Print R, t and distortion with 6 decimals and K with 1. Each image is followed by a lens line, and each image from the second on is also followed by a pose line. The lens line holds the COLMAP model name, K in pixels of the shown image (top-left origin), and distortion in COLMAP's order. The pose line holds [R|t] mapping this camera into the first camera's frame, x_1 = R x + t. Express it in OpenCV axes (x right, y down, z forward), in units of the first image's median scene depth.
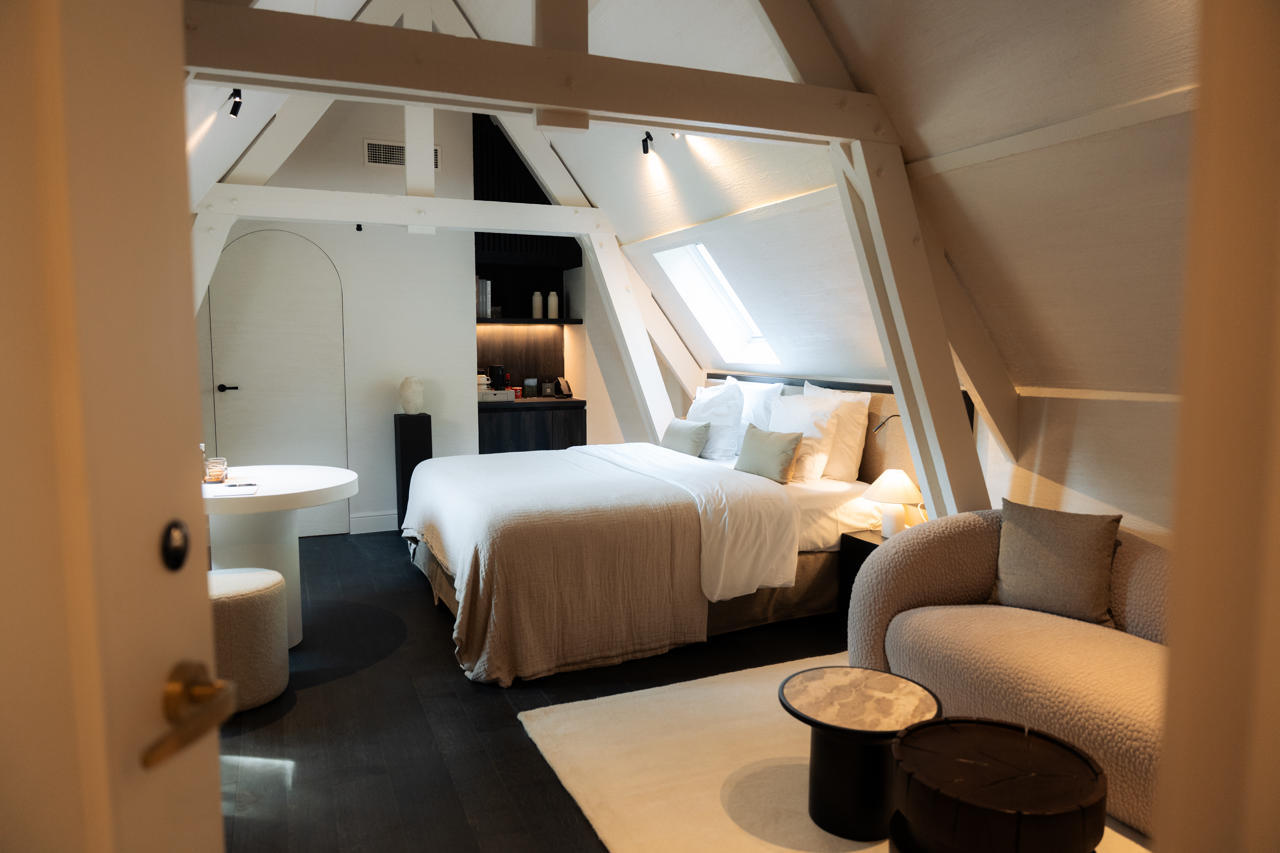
lens RADIAL K [[787.9, 0, 640.0], [0, 787.9, 426.5], [0, 0, 1]] dist [0.001605, 0.000229]
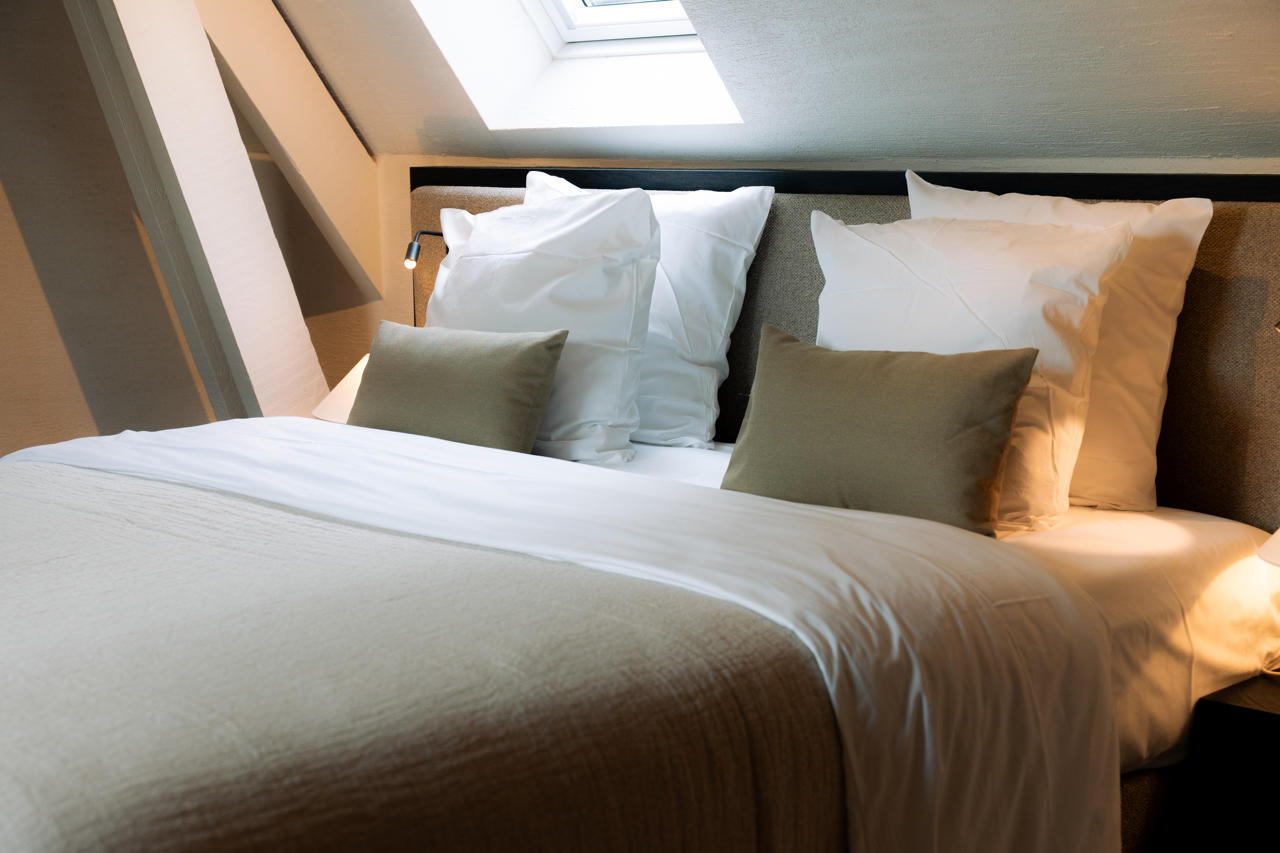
lens RADIAL K [[2123.5, 0, 640.0], [0, 2123.5, 426.5], [0, 0, 1]] dist [0.208387, -0.029588]
pose [[0.945560, -0.062495, 0.319392, -0.162840], [0.049326, 0.997572, 0.049164, -0.008880], [-0.321689, -0.030733, 0.946346, 0.320586]]
